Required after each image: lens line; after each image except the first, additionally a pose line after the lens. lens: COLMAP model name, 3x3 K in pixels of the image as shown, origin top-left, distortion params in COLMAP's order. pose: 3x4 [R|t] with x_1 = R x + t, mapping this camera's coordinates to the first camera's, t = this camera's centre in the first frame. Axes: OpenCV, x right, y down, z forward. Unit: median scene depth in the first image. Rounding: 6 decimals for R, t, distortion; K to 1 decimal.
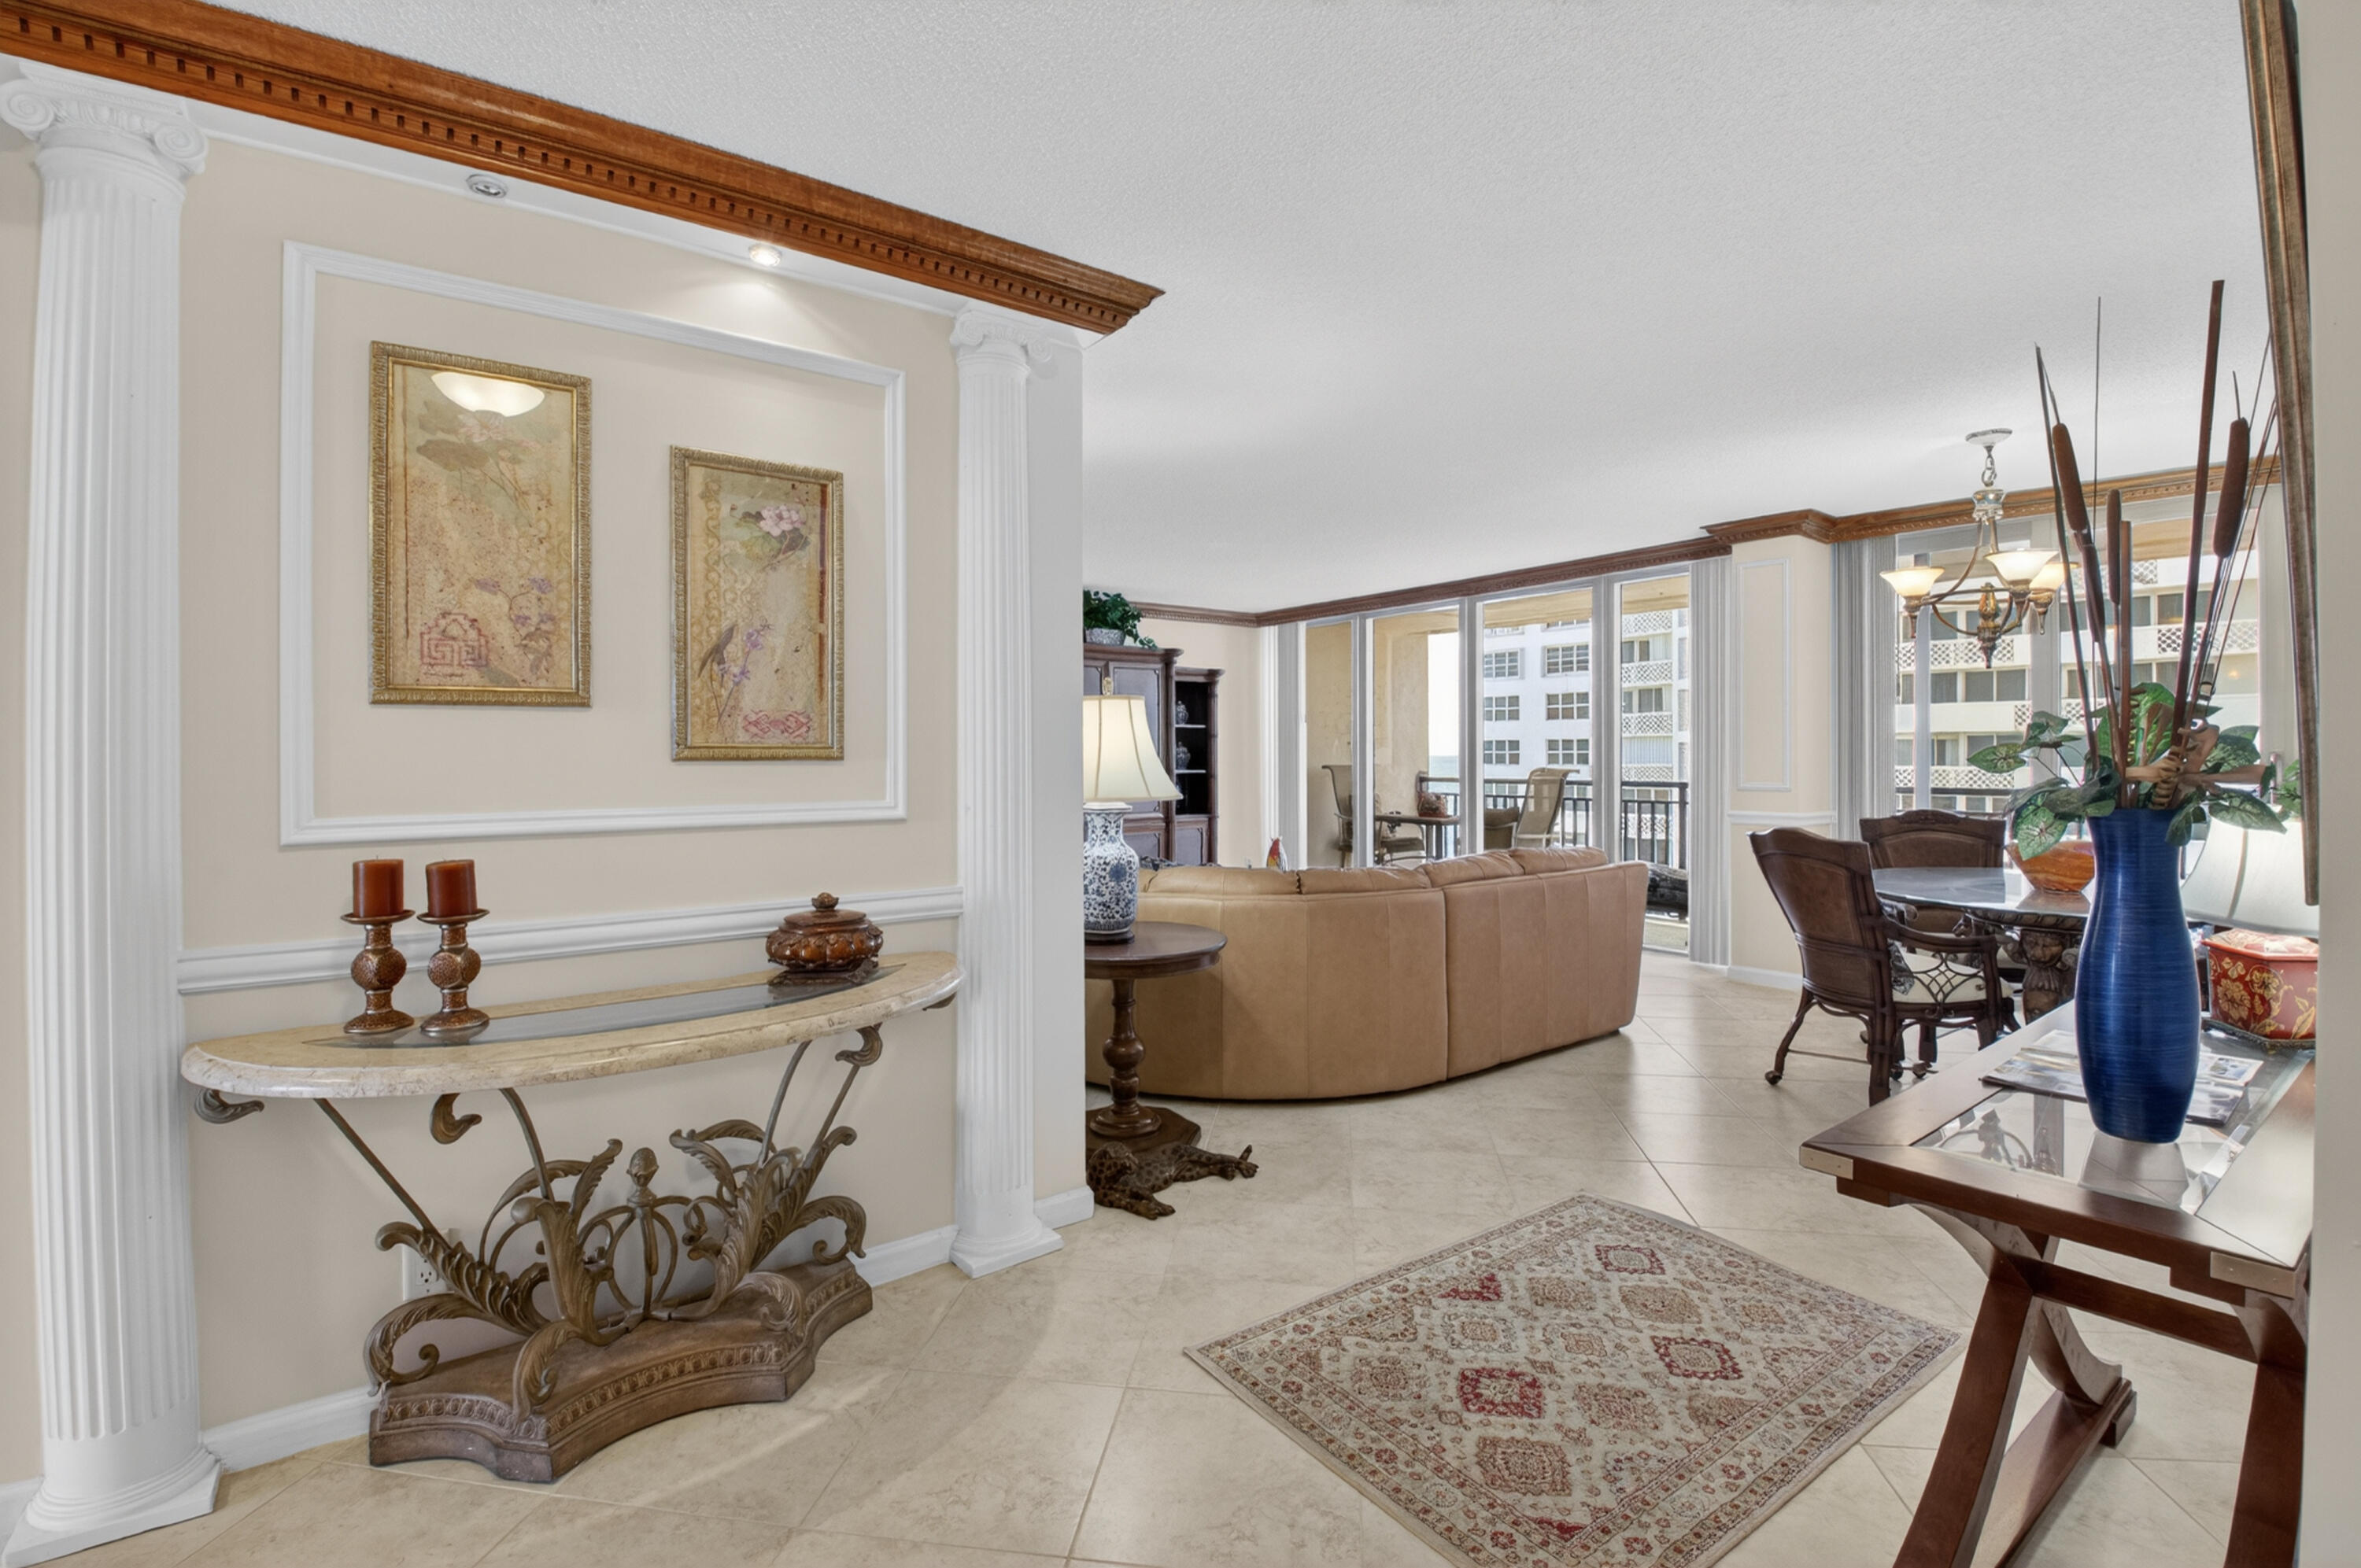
lens RADIAL K [[1068.4, 0, 1178.2], [0, 1068.4, 749.1], [0, 0, 1]] dist [-0.008520, -0.010145]
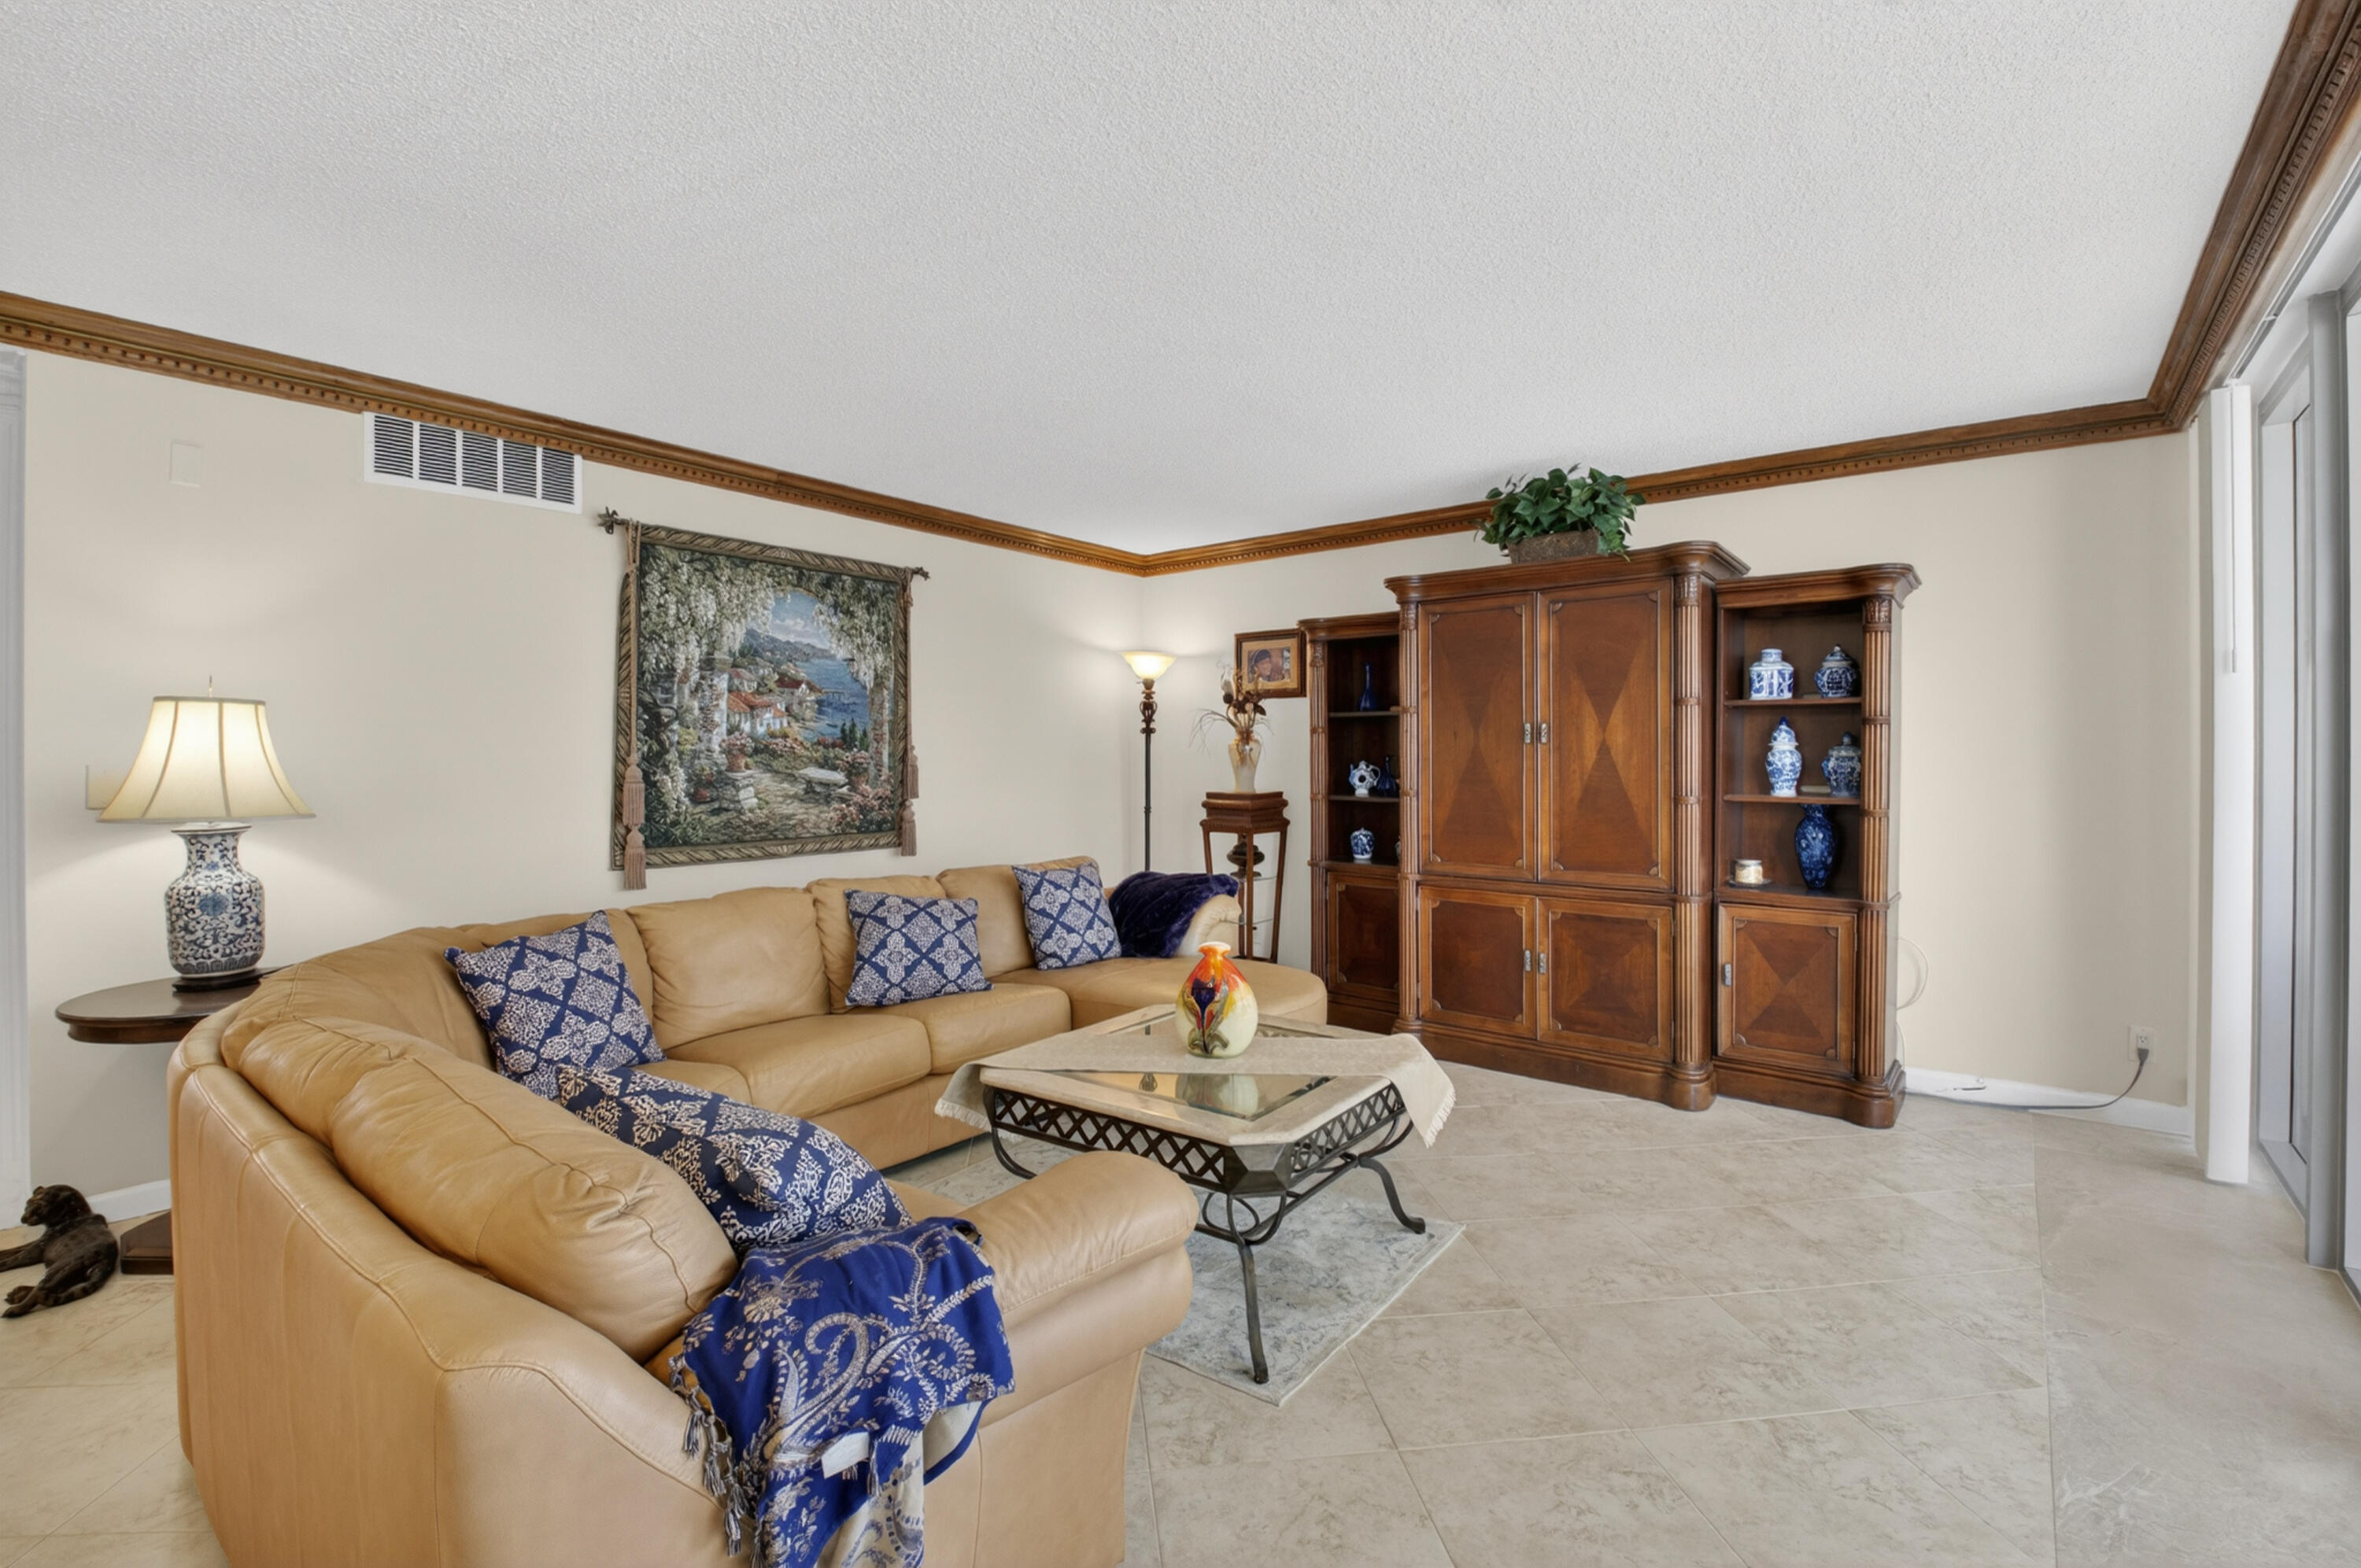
lens RADIAL K [[1033.2, 0, 1216.5], [0, 1033.2, 761.5], [0, 0, 1]] dist [-0.006918, -0.012588]
pose [[0.266553, 0.007392, -0.963792, 0.698850], [0.004307, 0.999951, 0.008860, -0.000384], [0.963811, -0.006513, 0.266508, 1.177122]]
